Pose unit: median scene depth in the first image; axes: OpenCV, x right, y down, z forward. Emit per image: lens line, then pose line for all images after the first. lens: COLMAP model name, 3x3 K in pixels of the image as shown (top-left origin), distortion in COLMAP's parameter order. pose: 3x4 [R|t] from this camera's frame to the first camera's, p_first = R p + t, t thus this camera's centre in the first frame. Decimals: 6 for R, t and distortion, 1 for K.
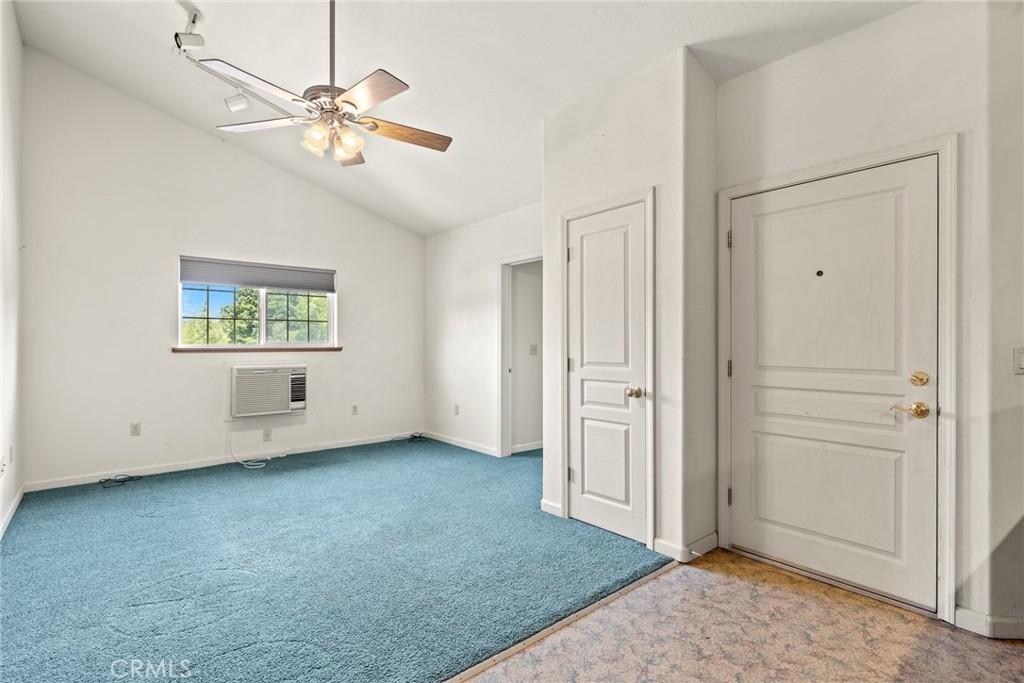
lens RADIAL K [[490.9, 0, 517.9], [0, 490.9, 346.9], [0, 0, 1]] dist [-0.000047, -0.000197]
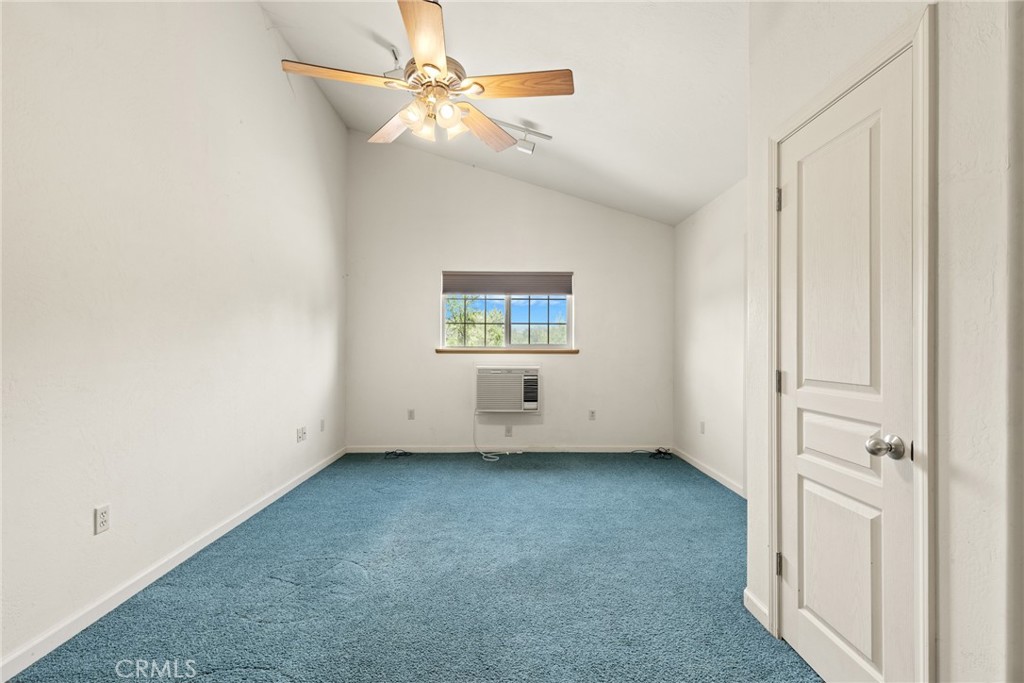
lens RADIAL K [[459.7, 0, 512.3], [0, 459.7, 345.4], [0, 0, 1]] dist [0.005830, -0.000886]
pose [[0.768941, 0.002710, -0.639313, 0.208636], [-0.008531, 0.999945, -0.006022, -0.002215], [0.639262, 0.010084, 0.768923, 0.350197]]
